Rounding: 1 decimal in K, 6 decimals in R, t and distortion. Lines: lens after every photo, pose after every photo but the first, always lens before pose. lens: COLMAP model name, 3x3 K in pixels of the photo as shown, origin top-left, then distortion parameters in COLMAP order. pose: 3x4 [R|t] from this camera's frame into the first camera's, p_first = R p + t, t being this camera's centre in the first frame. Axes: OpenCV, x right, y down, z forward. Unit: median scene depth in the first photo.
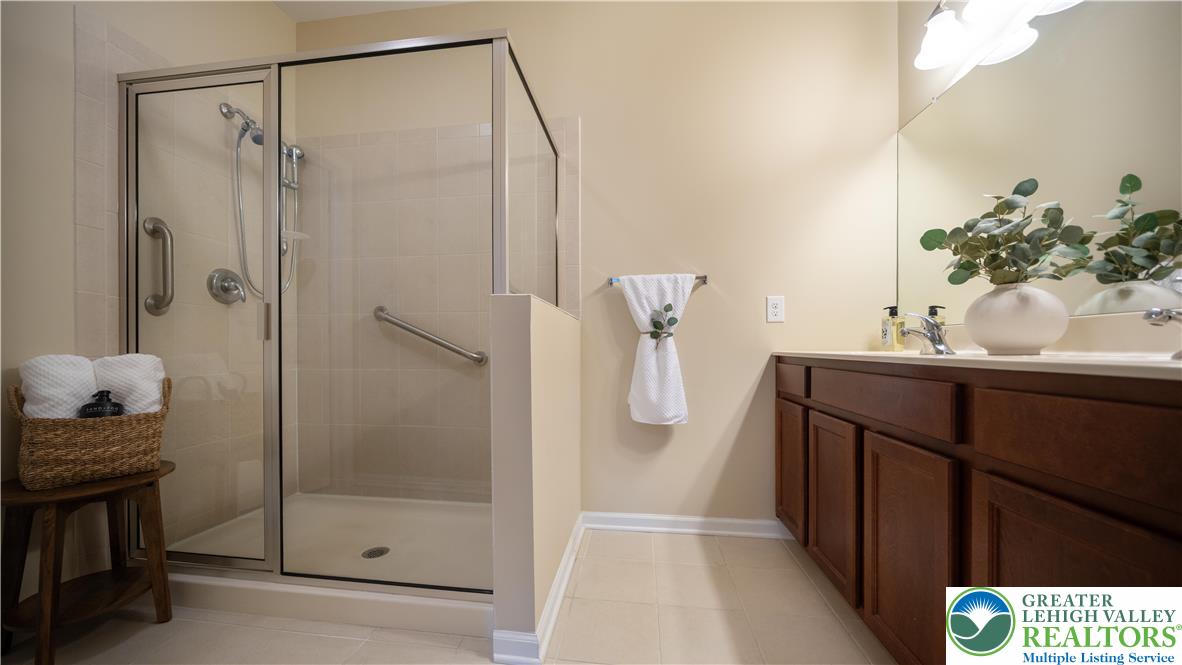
lens RADIAL K [[407.4, 0, 580.7], [0, 407.4, 350.8], [0, 0, 1]] dist [-0.013059, 0.001639]
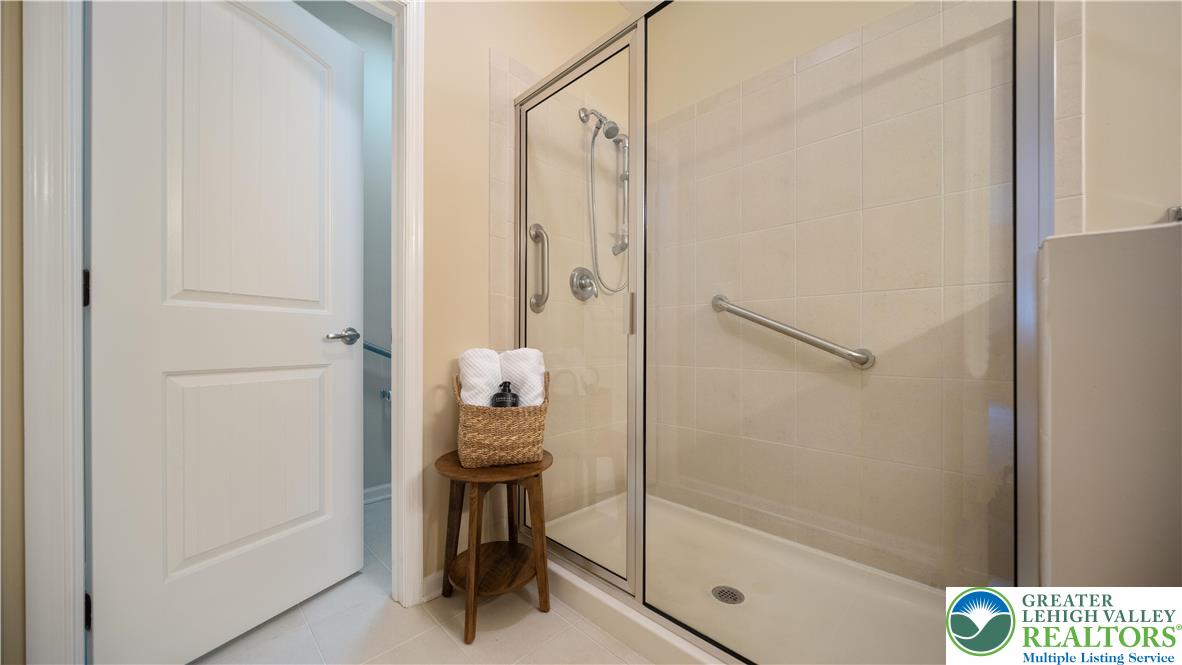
lens RADIAL K [[407.4, 0, 580.7], [0, 407.4, 350.8], [0, 0, 1]] dist [-0.013059, 0.001639]
pose [[0.782477, 0.017006, -0.622448, -0.328405], [-0.008719, 0.999828, 0.016355, -0.004648], [0.622619, -0.007370, 0.782490, 0.248311]]
